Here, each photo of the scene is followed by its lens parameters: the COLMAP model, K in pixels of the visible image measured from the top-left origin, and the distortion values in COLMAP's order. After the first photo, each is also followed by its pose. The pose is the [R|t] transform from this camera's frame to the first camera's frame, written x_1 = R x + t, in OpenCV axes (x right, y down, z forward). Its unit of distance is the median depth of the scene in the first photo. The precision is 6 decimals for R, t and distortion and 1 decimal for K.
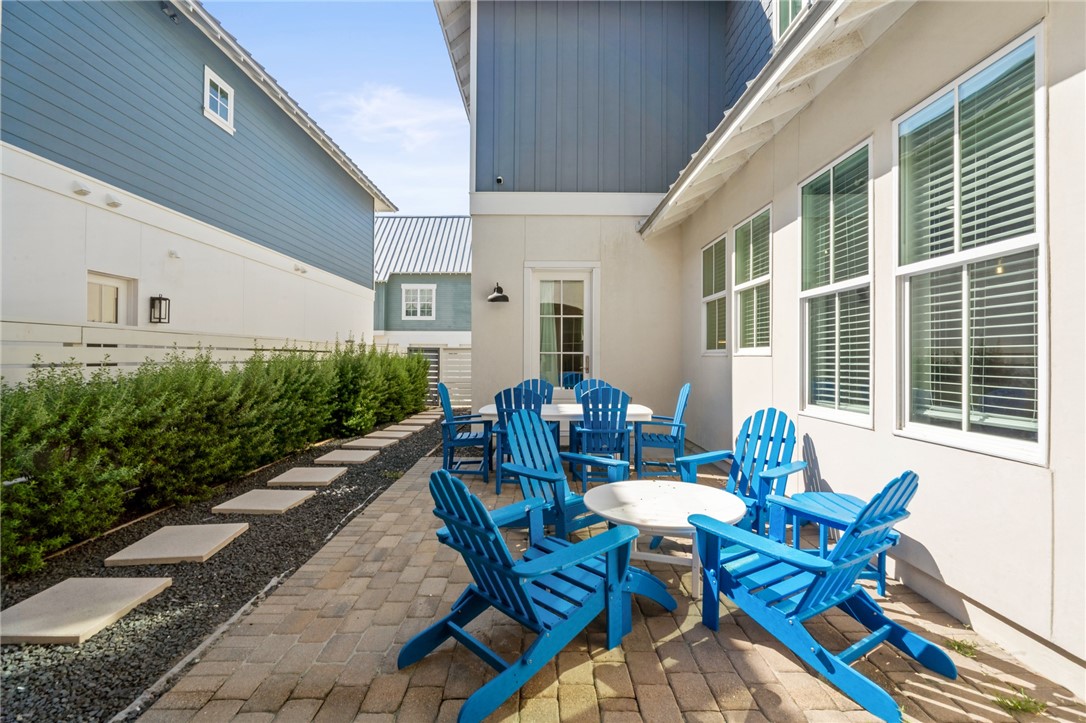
lens RADIAL K [[505.1, 0, 541.3], [0, 505.1, 358.0], [0, 0, 1]] dist [0.001850, 0.000188]
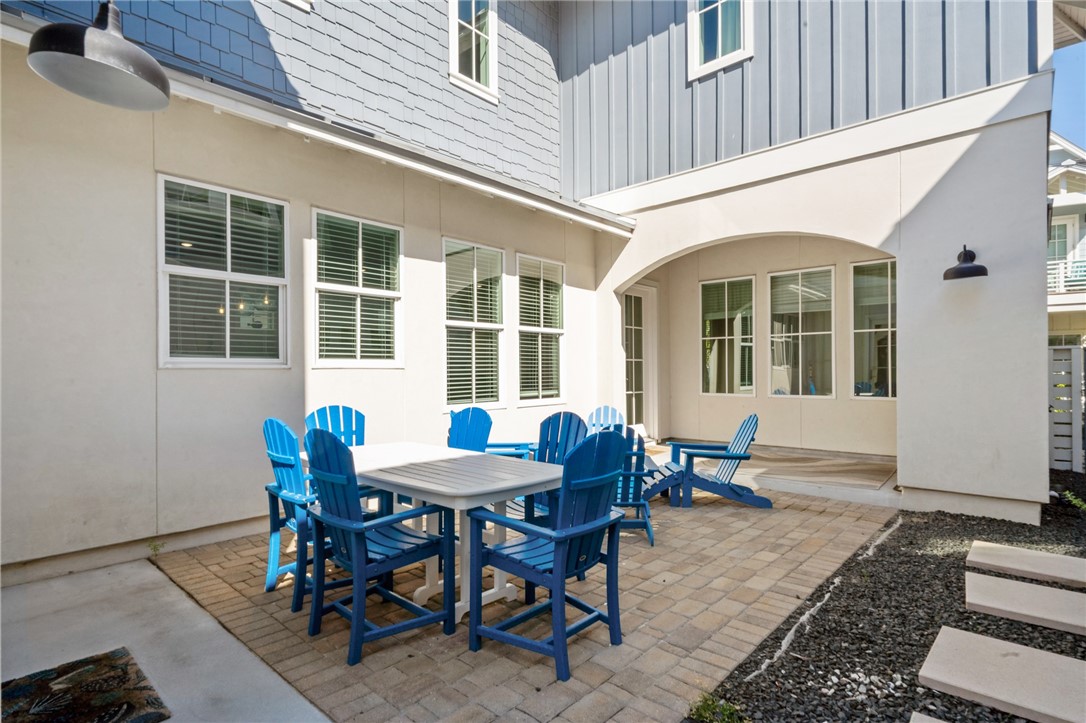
lens RADIAL K [[539.7, 0, 540.7], [0, 539.7, 367.5], [0, 0, 1]] dist [0.000800, 0.000060]
pose [[-0.735401, 0.009304, 0.677568, -0.953918], [0.006882, 0.999957, -0.006261, 0.002872], [-0.677597, 0.000059, -0.735434, 2.843301]]
